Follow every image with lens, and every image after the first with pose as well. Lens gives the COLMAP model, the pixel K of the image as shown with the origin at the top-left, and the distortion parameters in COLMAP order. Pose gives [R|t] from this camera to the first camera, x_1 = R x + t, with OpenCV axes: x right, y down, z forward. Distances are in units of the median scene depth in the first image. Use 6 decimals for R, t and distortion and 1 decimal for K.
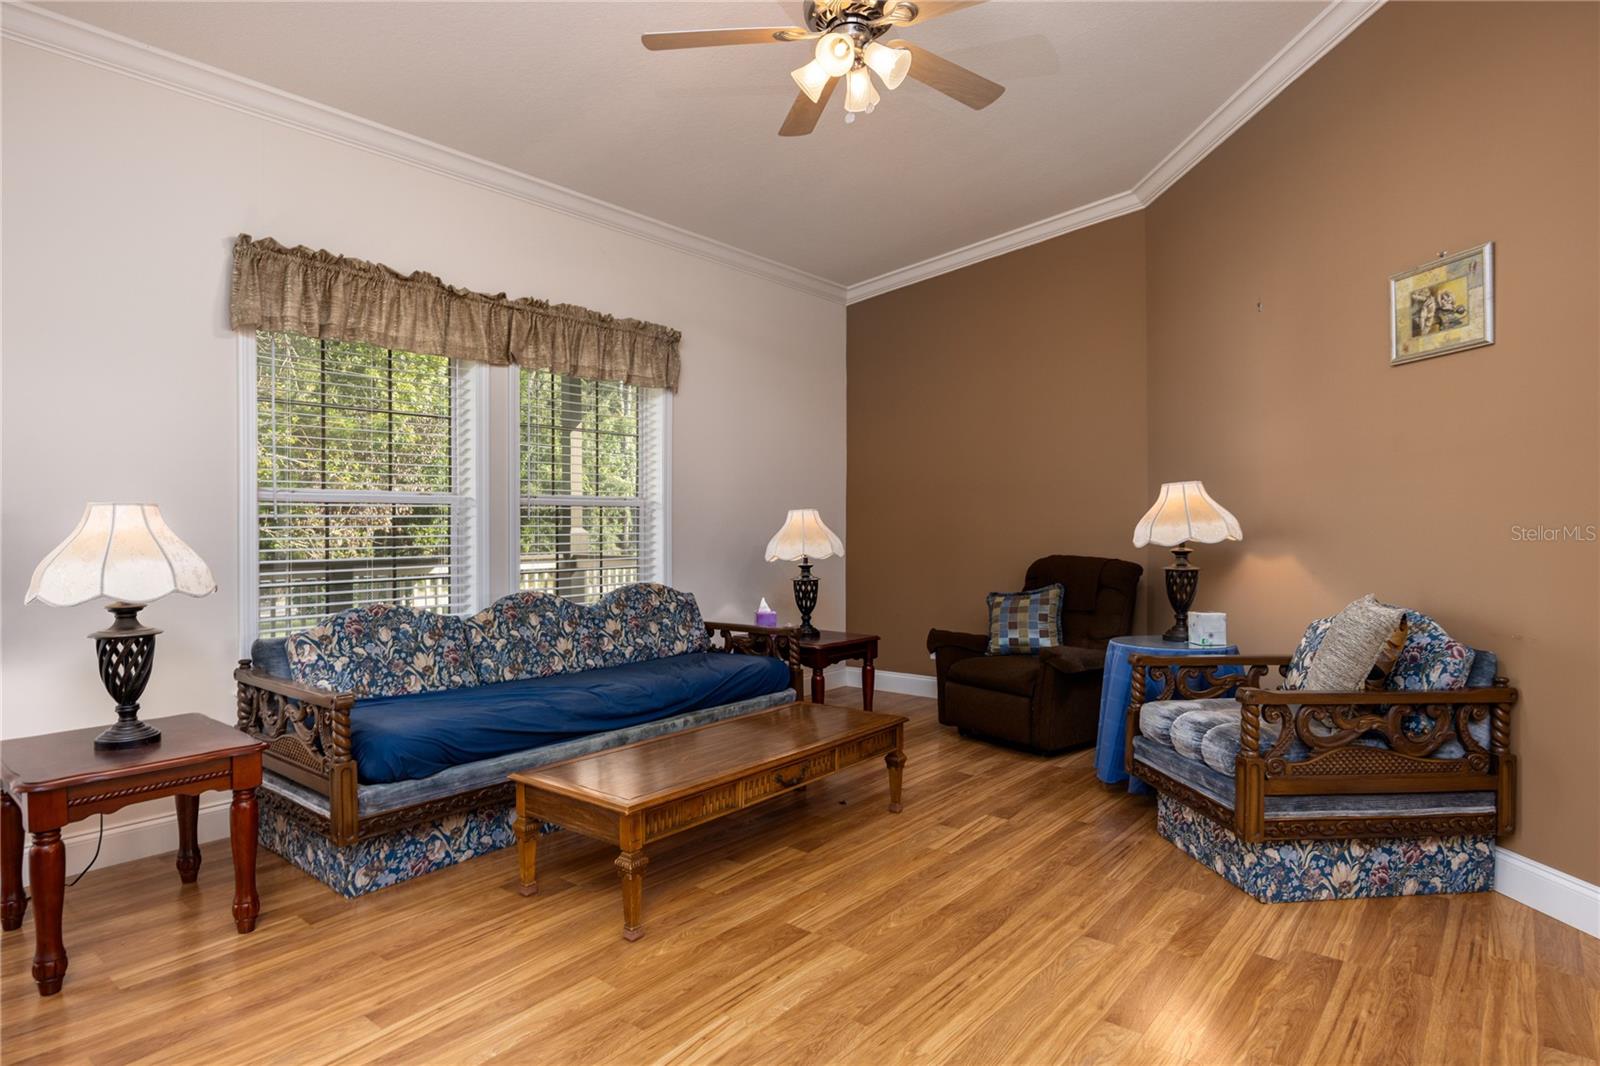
lens RADIAL K [[876.0, 0, 803.1], [0, 876.0, 530.5], [0, 0, 1]] dist [-0.014770, 0.005411]
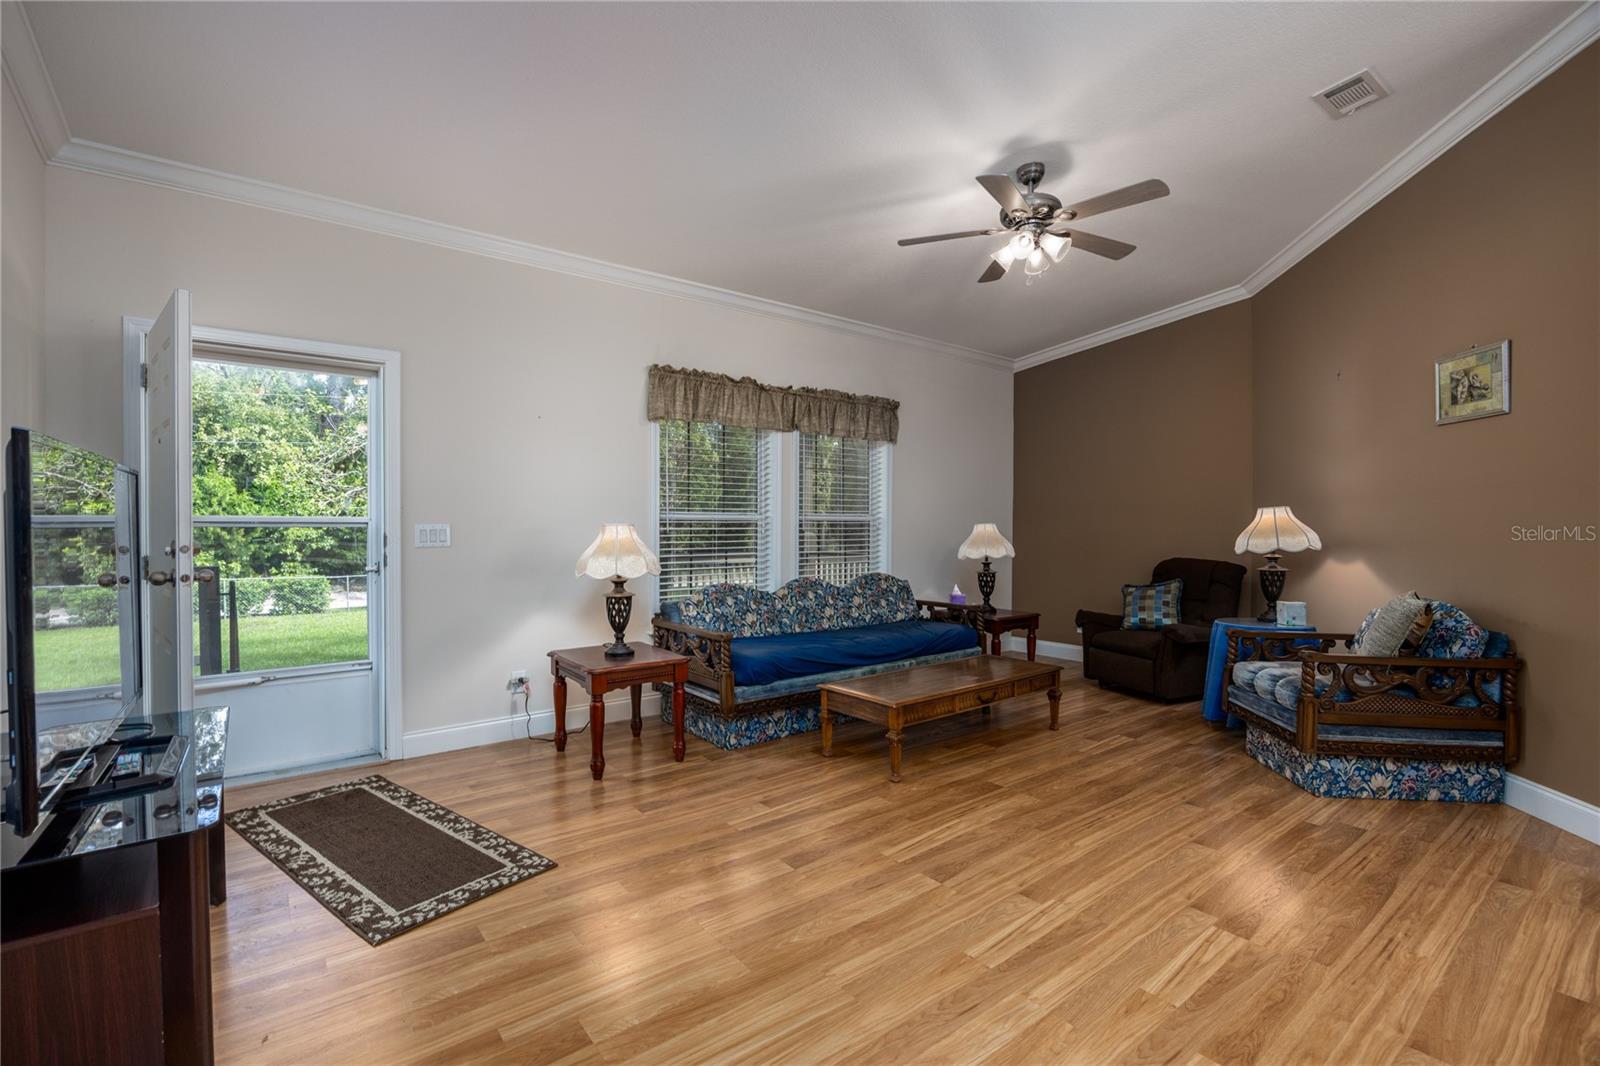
lens RADIAL K [[705.7, 0, 798.8], [0, 705.7, 534.8], [0, 0, 1]] dist [-0.021714, 0.003113]
pose [[0.974271, 0.007187, -0.225264, -0.053315], [-0.005955, 0.999963, 0.006150, -0.015387], [0.225300, -0.004650, 0.974278, -0.275600]]
